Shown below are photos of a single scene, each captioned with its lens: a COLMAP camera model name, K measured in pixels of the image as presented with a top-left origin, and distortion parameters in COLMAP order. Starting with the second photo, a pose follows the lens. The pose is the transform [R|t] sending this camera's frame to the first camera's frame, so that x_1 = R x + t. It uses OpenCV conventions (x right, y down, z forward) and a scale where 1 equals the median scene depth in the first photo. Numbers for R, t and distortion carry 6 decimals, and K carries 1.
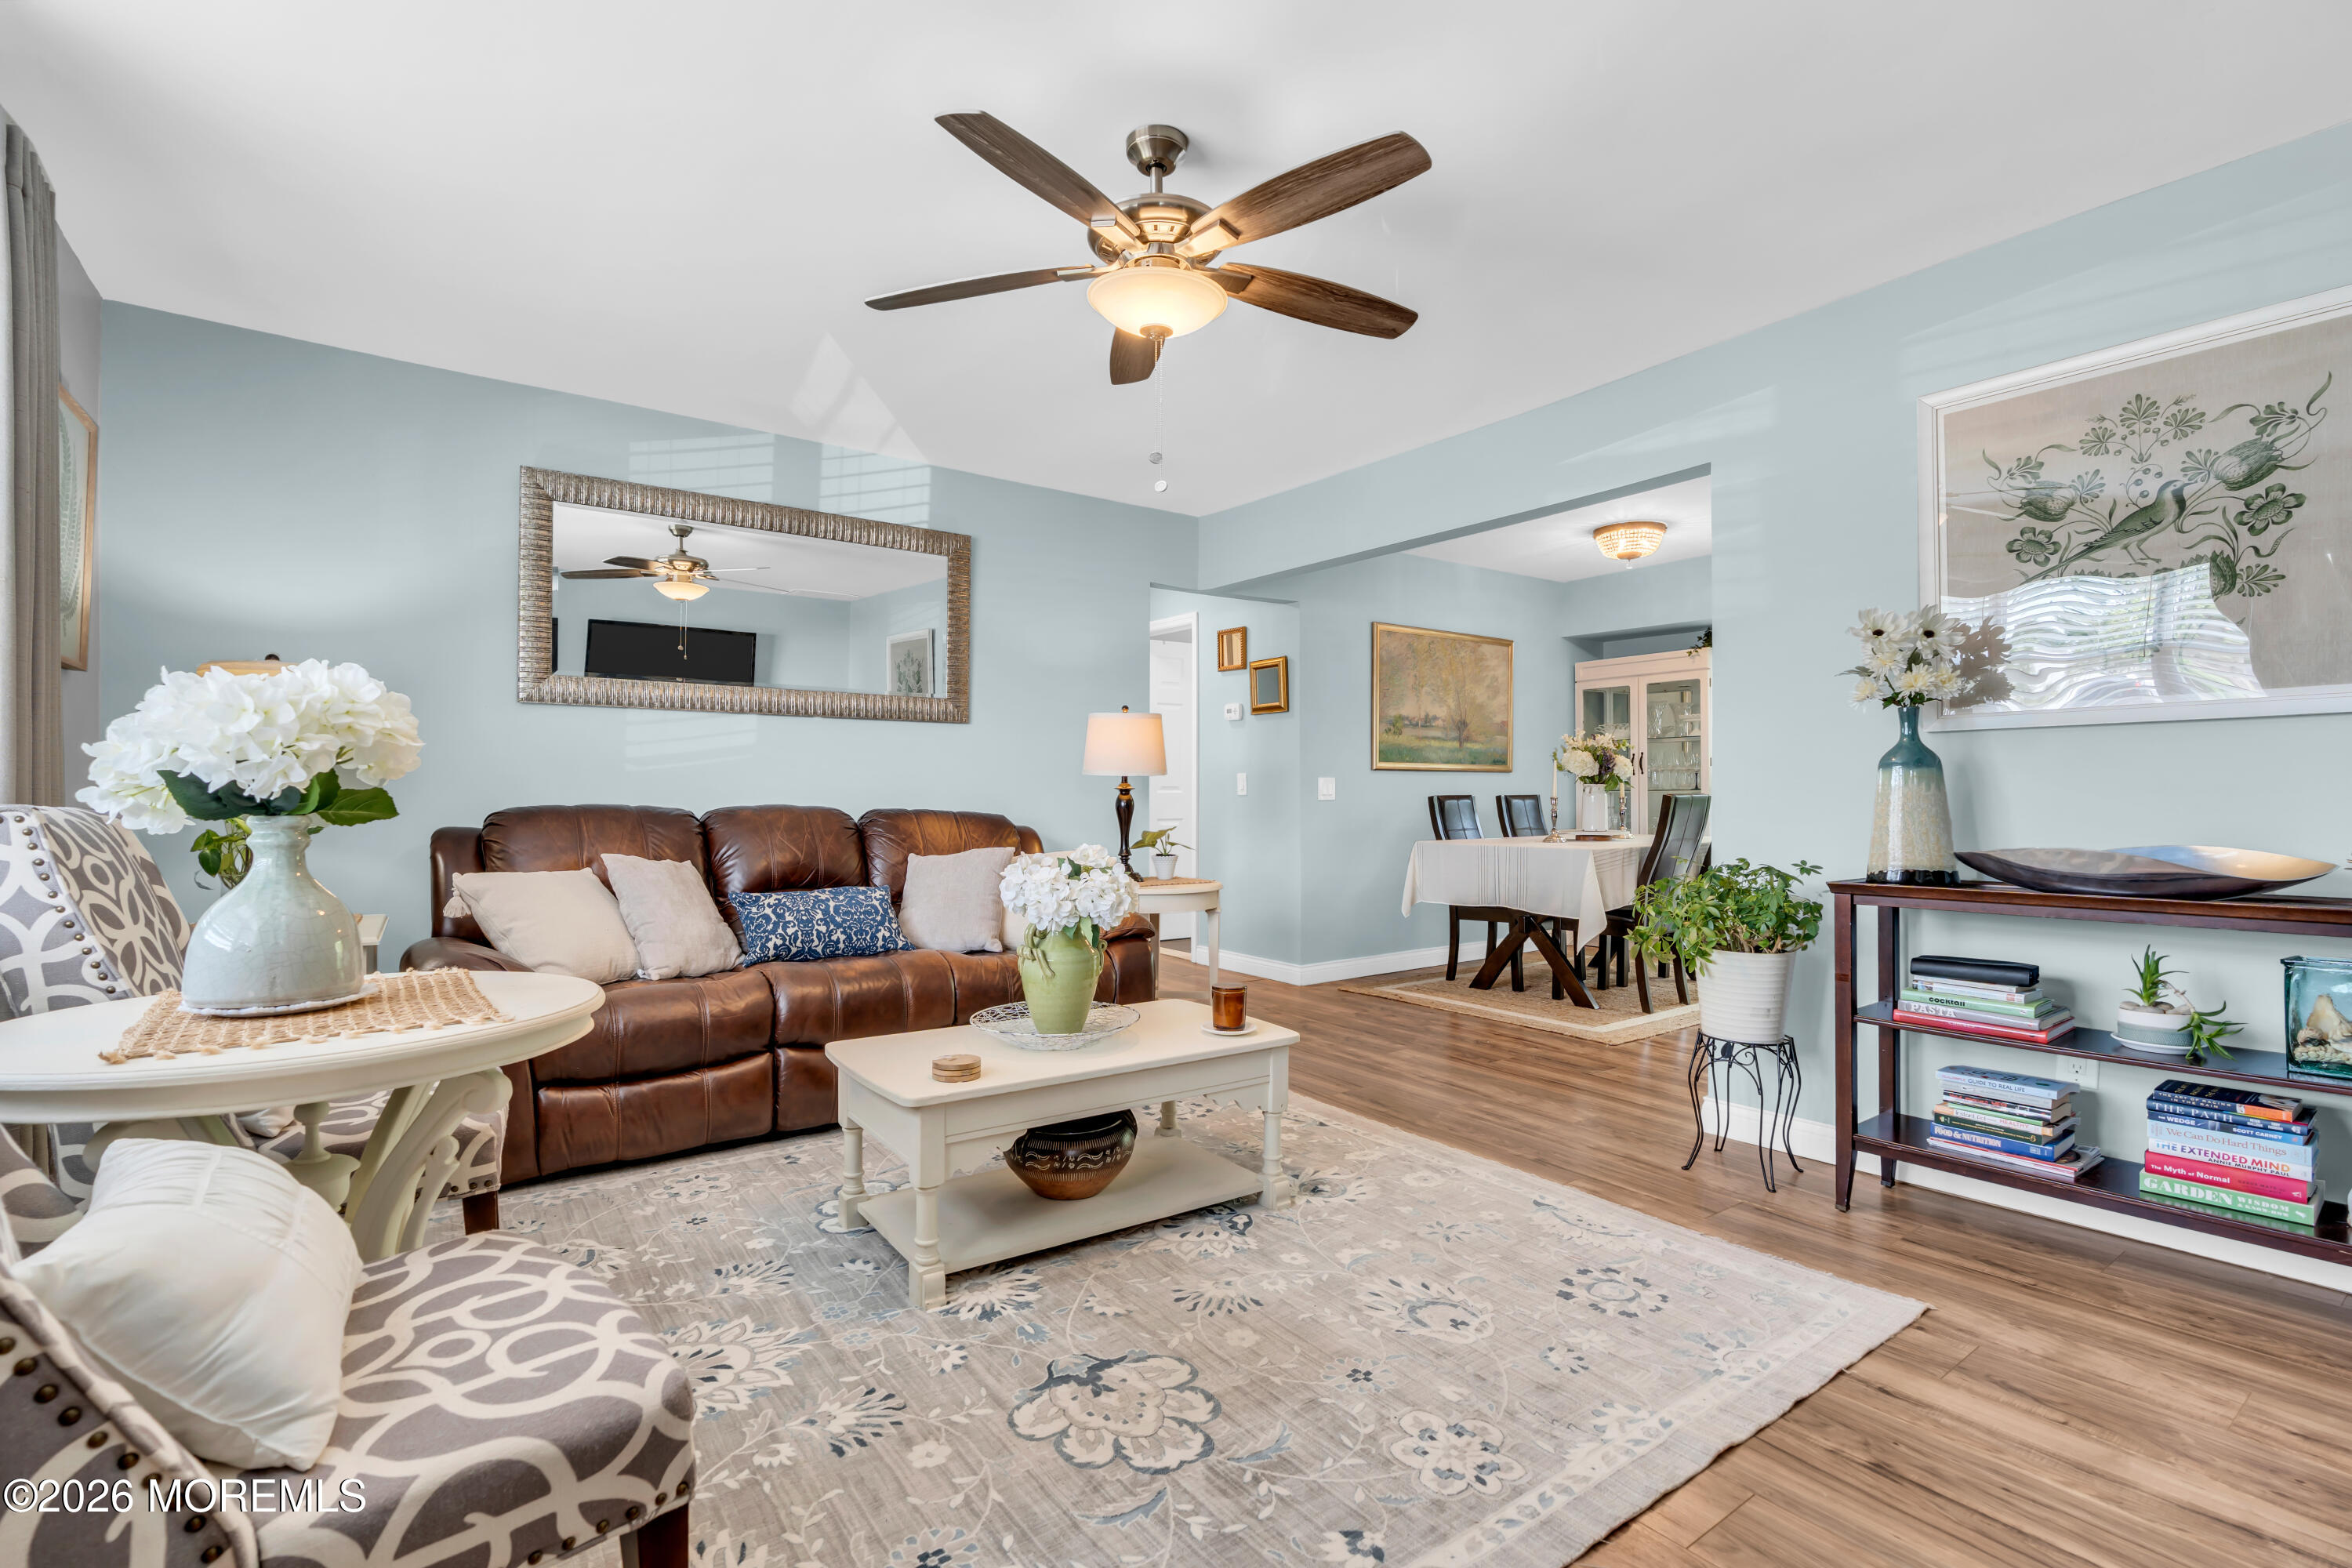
lens RADIAL K [[1061.2, 0, 1171.9], [0, 1061.2, 781.9], [0, 0, 1]] dist [-0.011990, 0.000423]
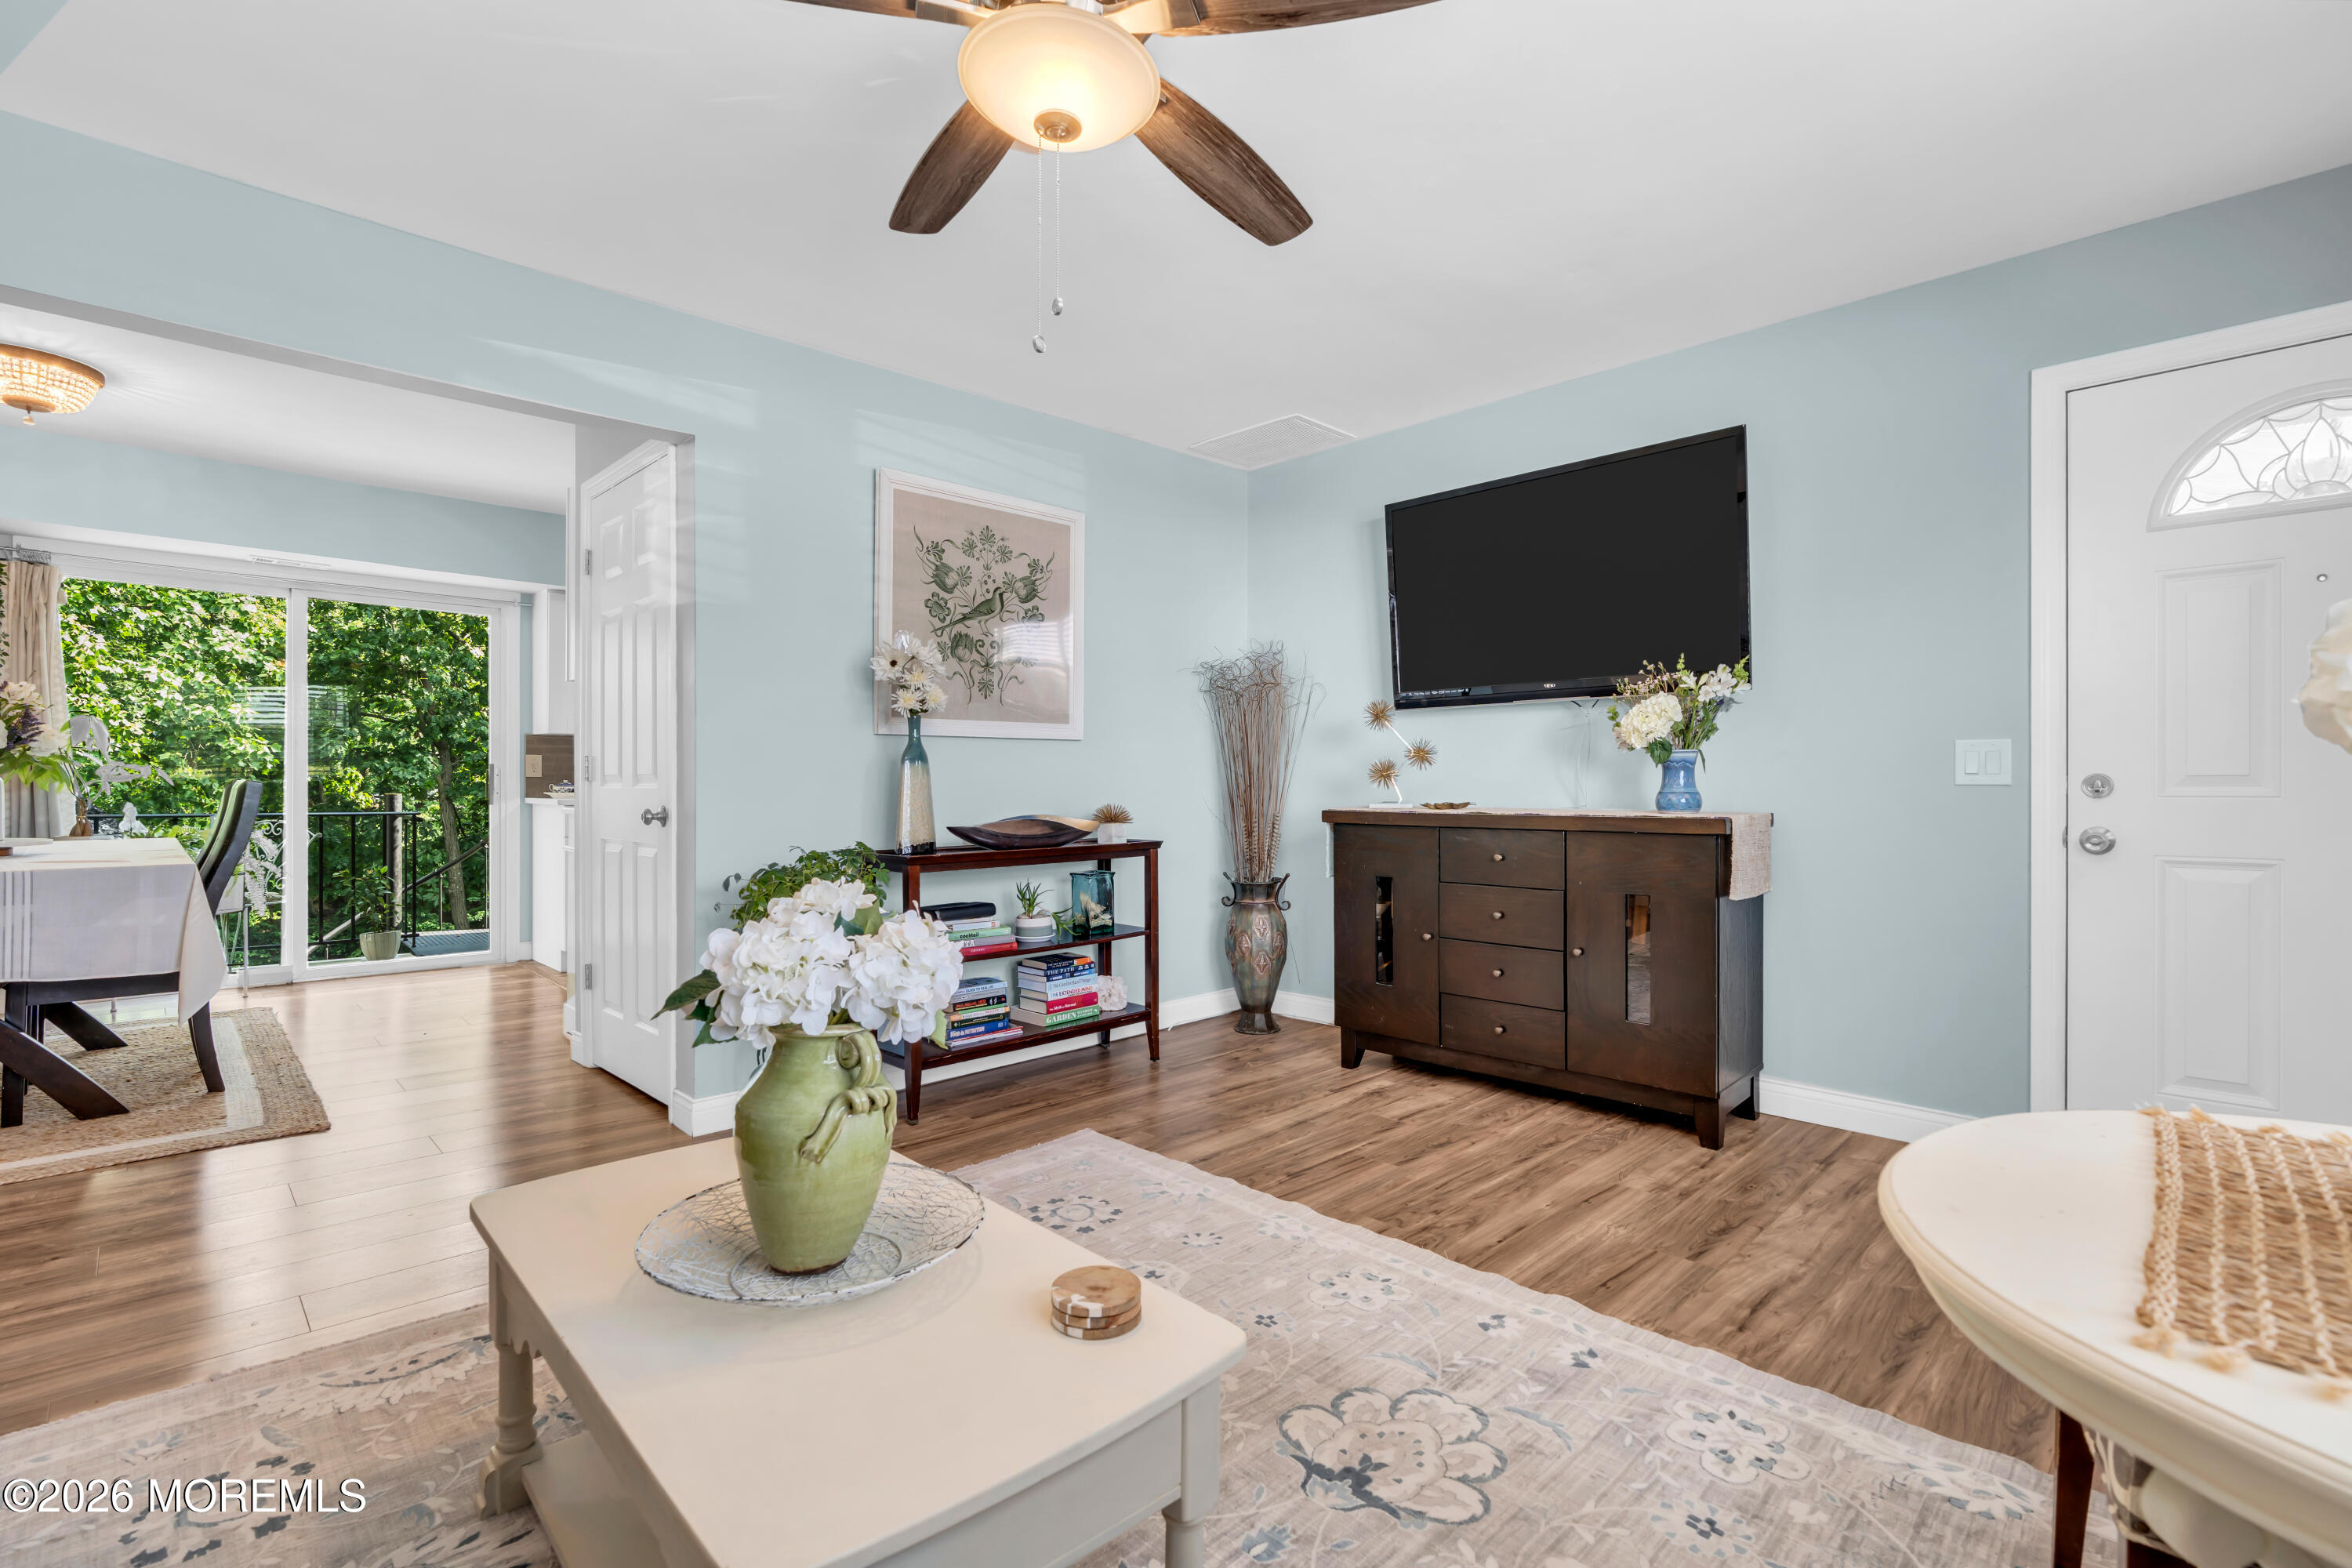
lens RADIAL K [[1061.2, 0, 1171.9], [0, 1061.2, 781.9], [0, 0, 1]] dist [-0.011990, 0.000423]
pose [[-0.145011, 0.000156, 0.989430, -0.687211], [-0.015957, 0.999870, -0.002496, 0.008506], [-0.989301, -0.016150, -0.144990, 0.978762]]
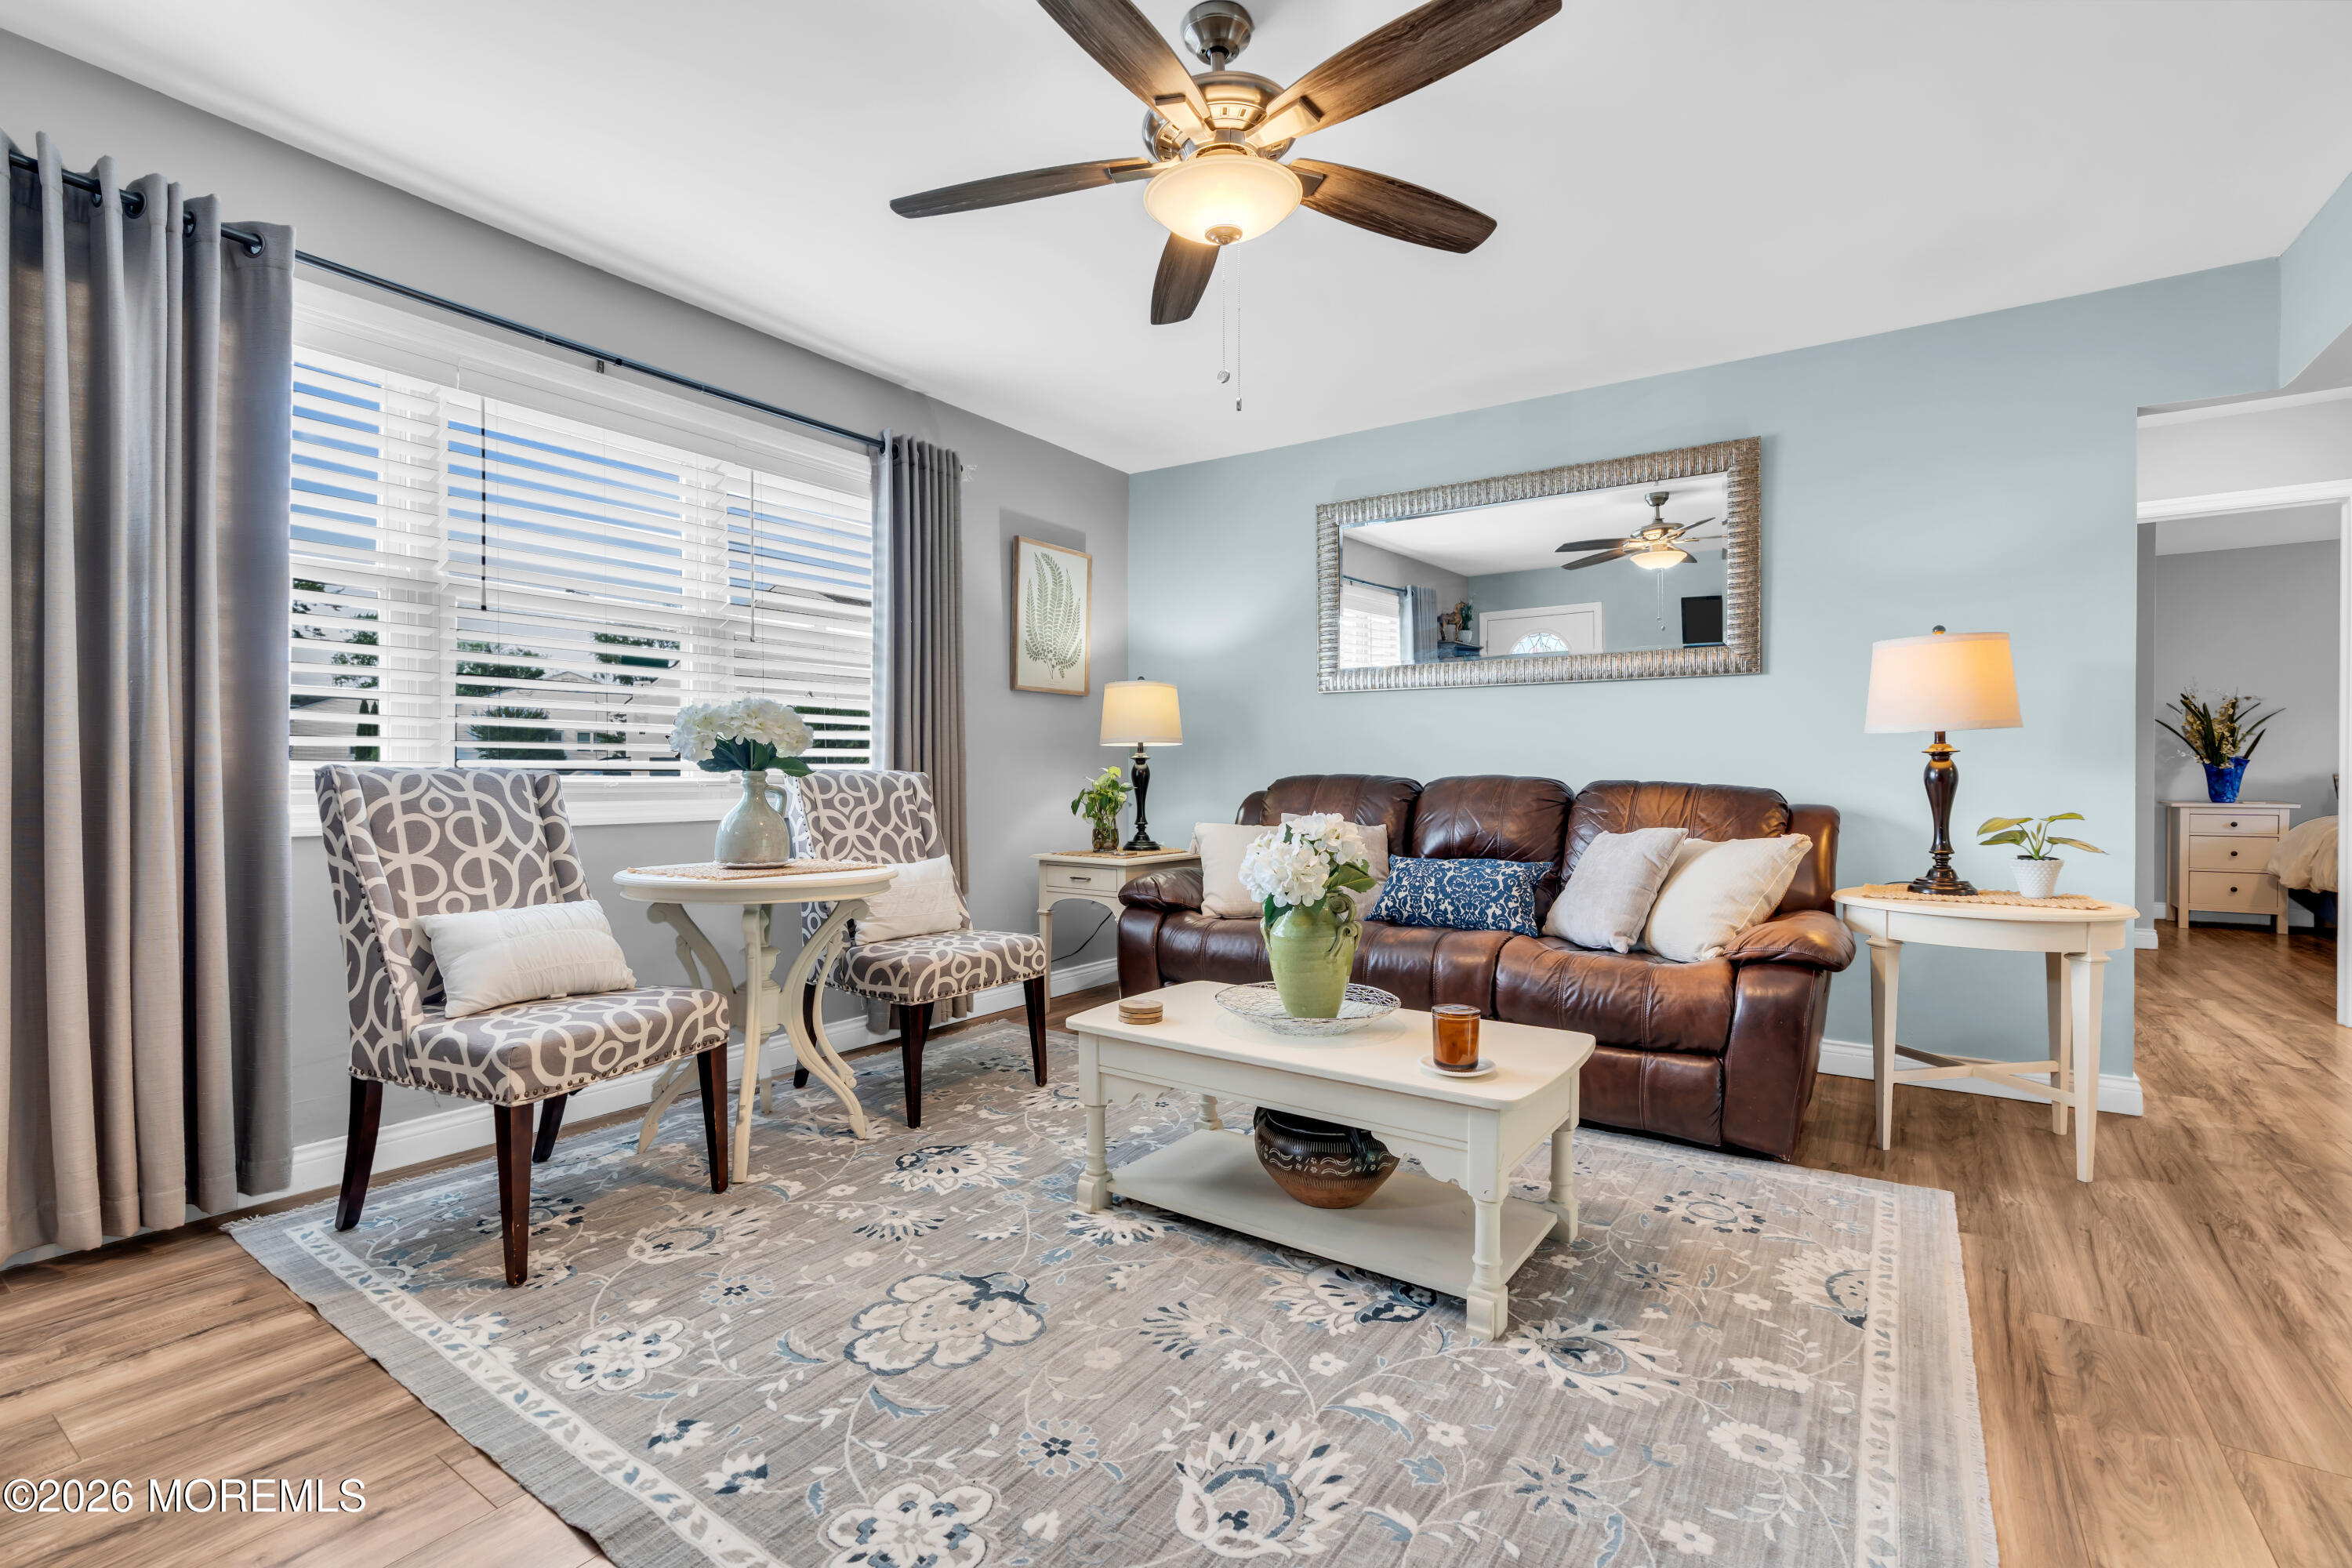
lens RADIAL K [[1051.8, 0, 1173.1], [0, 1051.8, 767.3], [0, 0, 1]] dist [-0.010405, 0.000504]
pose [[0.338861, -0.009051, -0.940793, 0.765246], [0.012310, 0.999911, -0.005186, 0.026069], [0.940756, -0.009824, 0.338942, 0.629770]]
